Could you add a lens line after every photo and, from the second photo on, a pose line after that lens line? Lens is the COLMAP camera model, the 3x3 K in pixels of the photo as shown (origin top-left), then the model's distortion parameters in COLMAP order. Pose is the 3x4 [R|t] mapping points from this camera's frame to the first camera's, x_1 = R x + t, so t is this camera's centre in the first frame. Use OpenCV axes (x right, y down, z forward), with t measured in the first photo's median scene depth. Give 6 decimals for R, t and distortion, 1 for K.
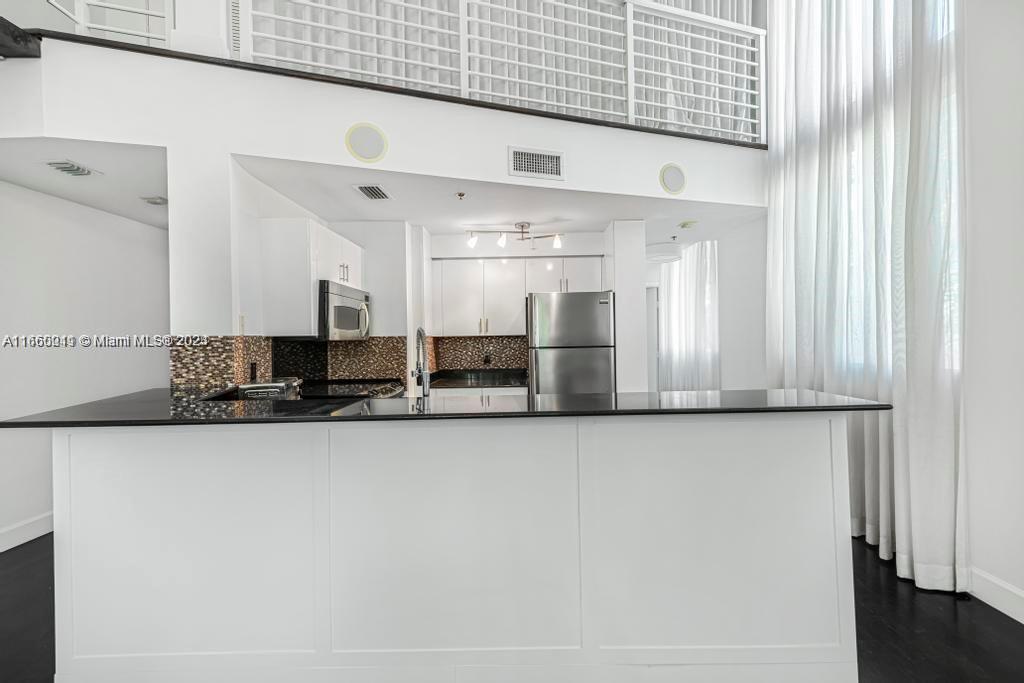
lens RADIAL K [[402.6, 0, 514.2], [0, 402.6, 339.5], [0, 0, 1]] dist [0.013380, -0.005789]
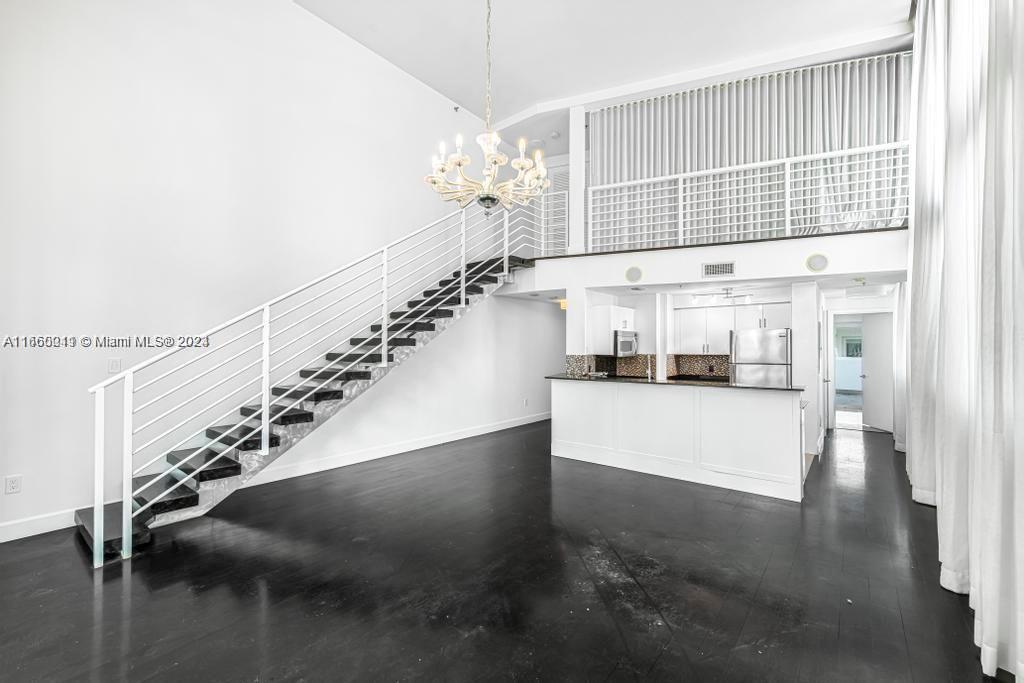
lens RADIAL K [[417.5, 0, 516.1], [0, 417.5, 346.2], [0, 0, 1]] dist [0.001914, -0.000018]
pose [[0.785738, 0.013502, -0.618413, 0.455574], [-0.014390, 0.999890, 0.003548, -0.048065], [0.618393, 0.006111, 0.785846, -1.004074]]
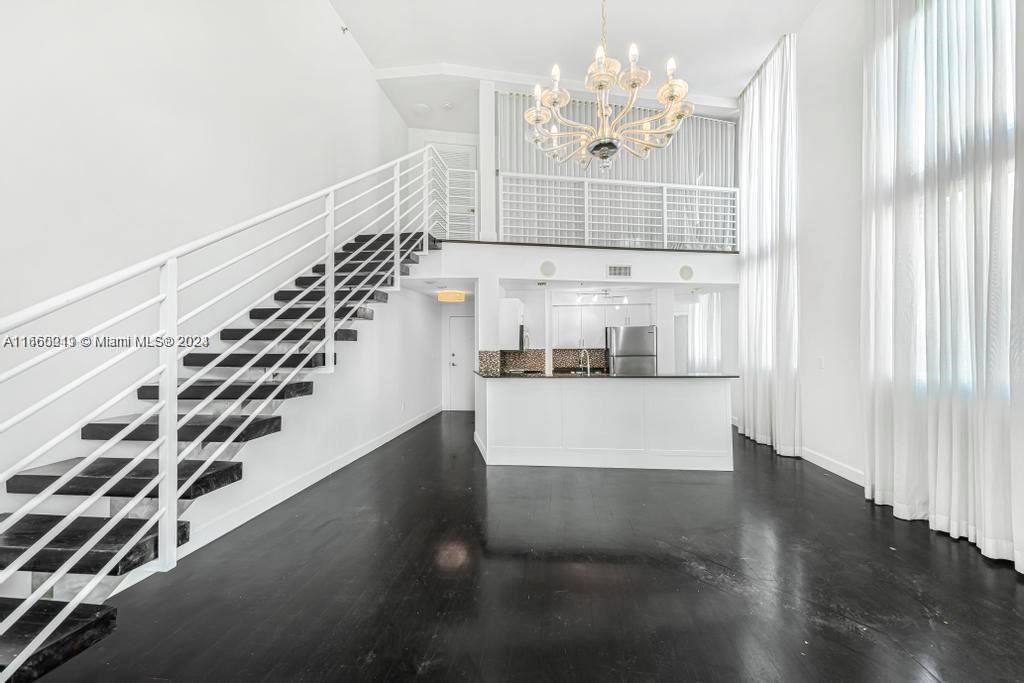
lens RADIAL K [[402.6, 0, 514.2], [0, 402.6, 339.5], [0, 0, 1]] dist [0.013380, -0.005789]
pose [[0.994893, 0.010030, -0.100438, -0.240021], [-0.011030, 0.999895, -0.009406, -0.036744], [0.100333, 0.010466, 0.994899, -1.010141]]
